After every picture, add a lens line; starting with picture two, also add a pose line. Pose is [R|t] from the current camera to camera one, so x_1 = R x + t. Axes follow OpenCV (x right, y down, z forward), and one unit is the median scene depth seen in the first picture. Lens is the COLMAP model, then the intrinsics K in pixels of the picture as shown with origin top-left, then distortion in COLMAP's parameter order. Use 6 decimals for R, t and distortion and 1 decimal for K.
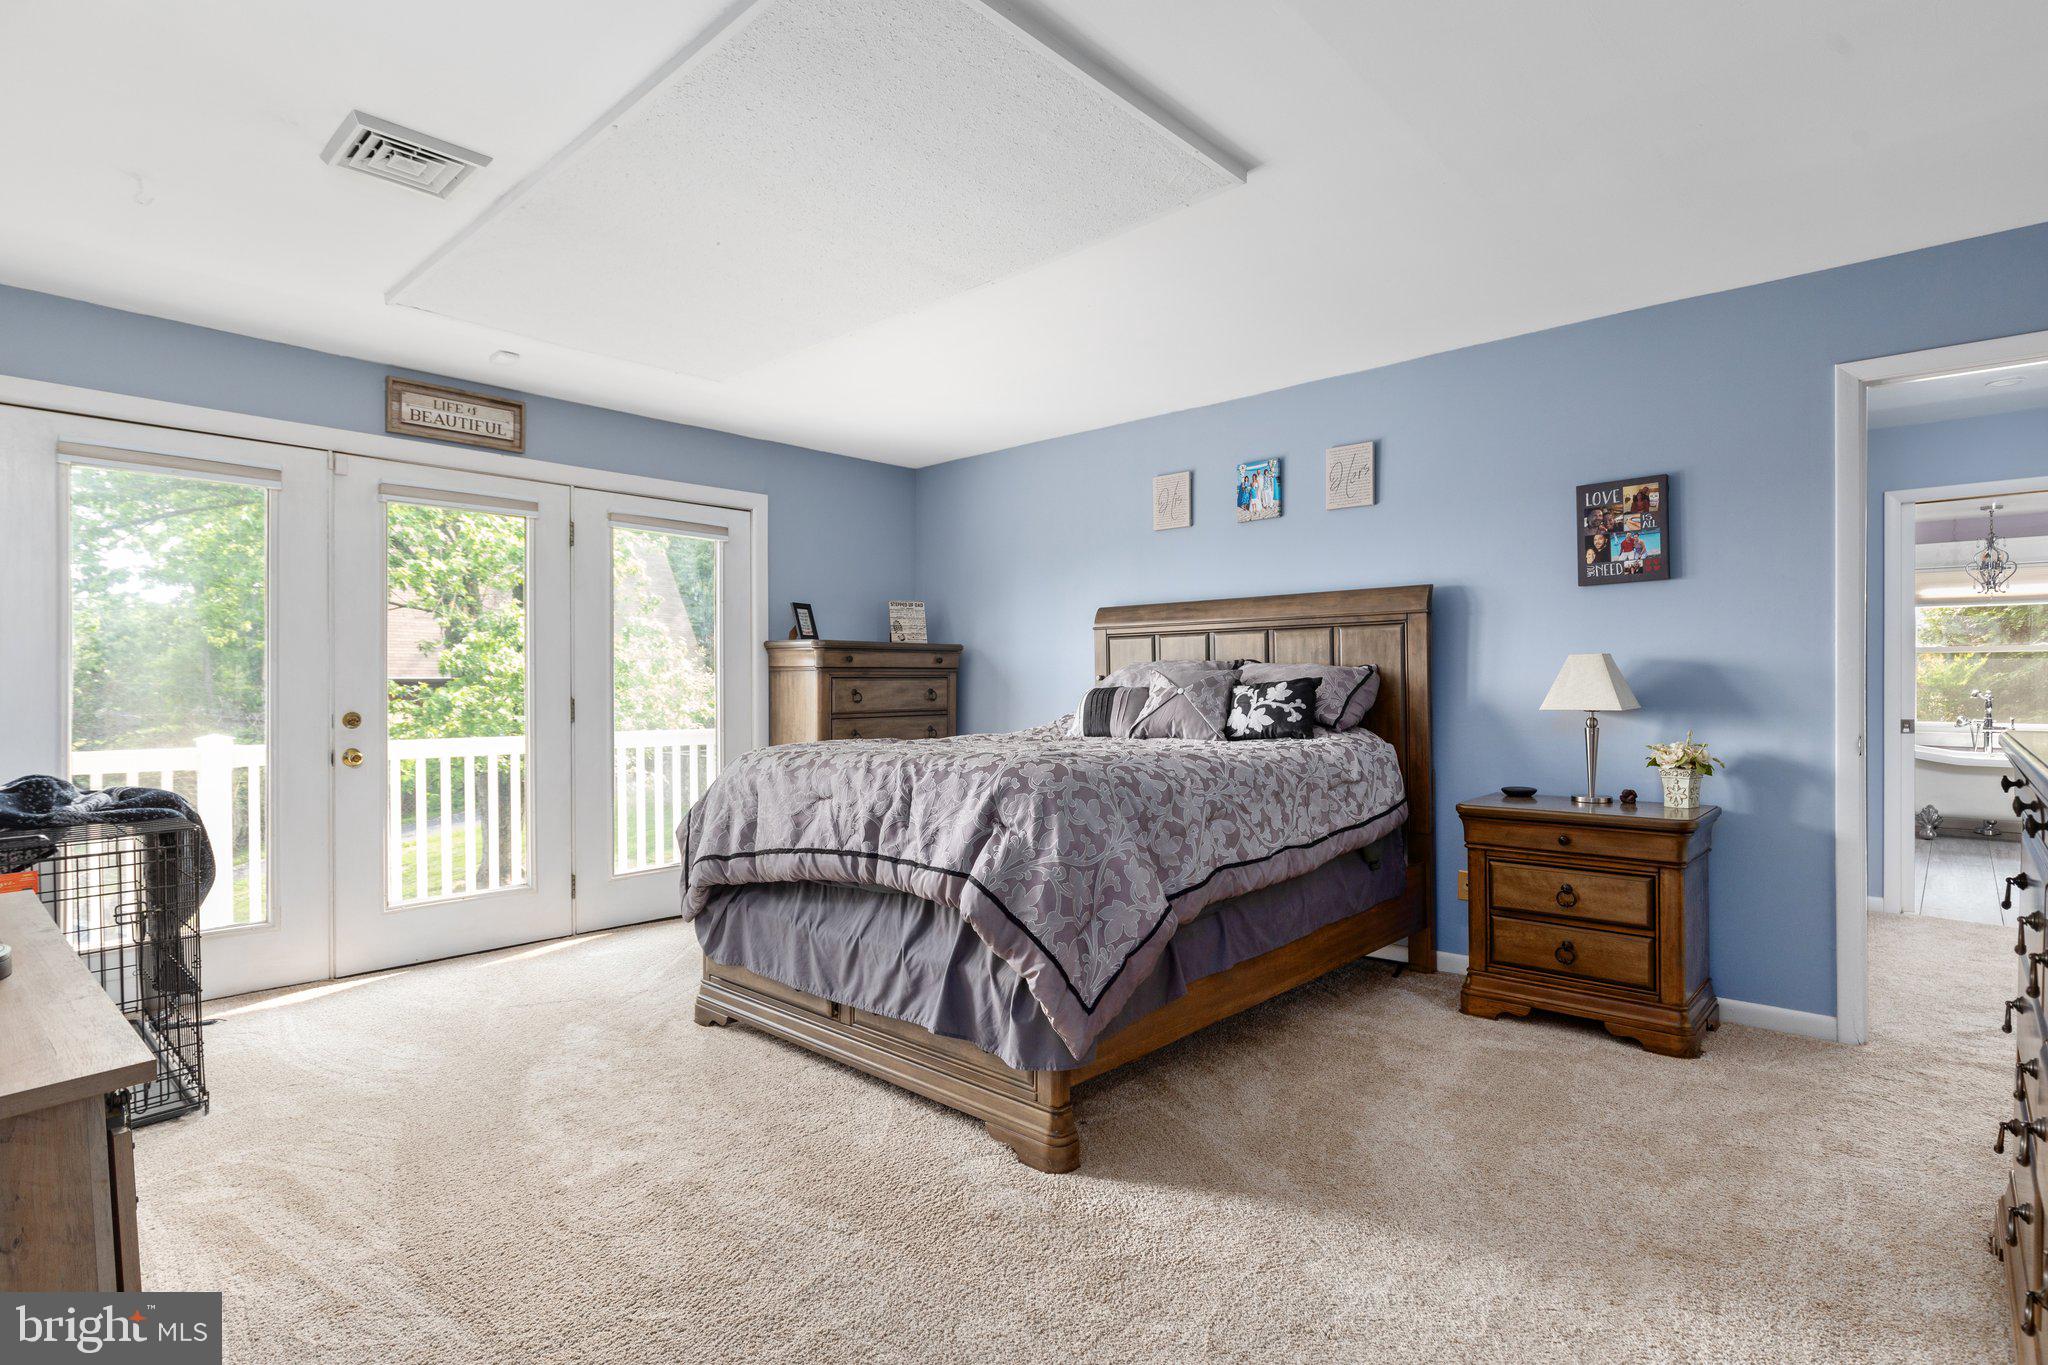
lens RADIAL K [[1040.0, 0, 1011.3], [0, 1040.0, 685.9], [0, 0, 1]] dist [0.019125, 0.000072]
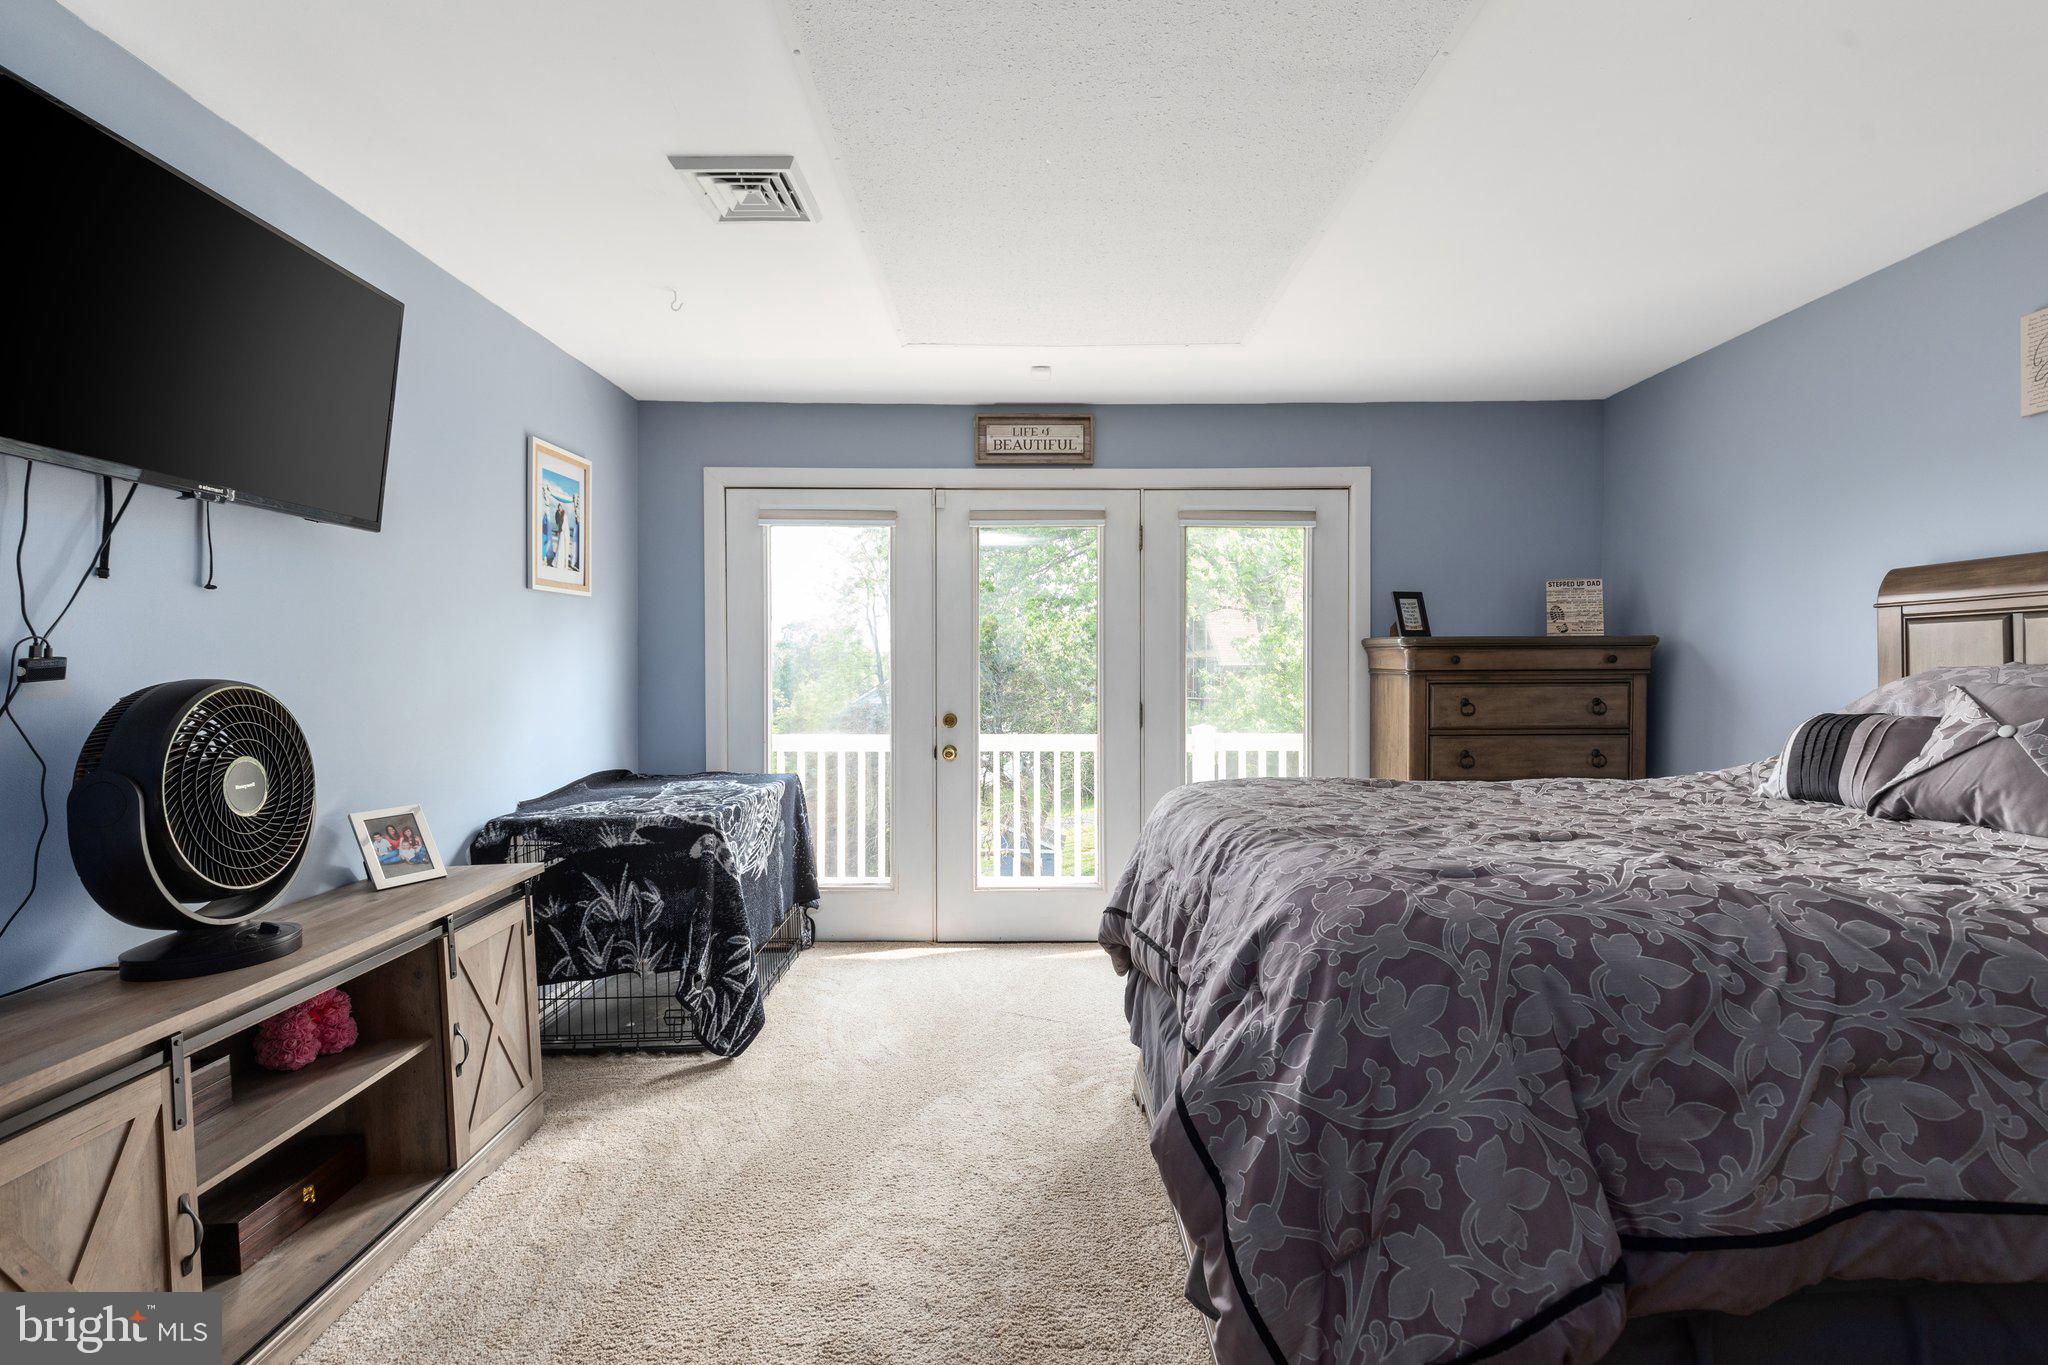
lens RADIAL K [[929.2, 0, 1027.1], [0, 929.2, 680.2], [0, 0, 1]] dist [0.013768, -0.001609]
pose [[0.685196, 0.009997, -0.728290, 0.166628], [-0.000087, 0.999907, 0.013643, -0.024955], [0.728359, -0.009284, 0.685133, 0.352816]]
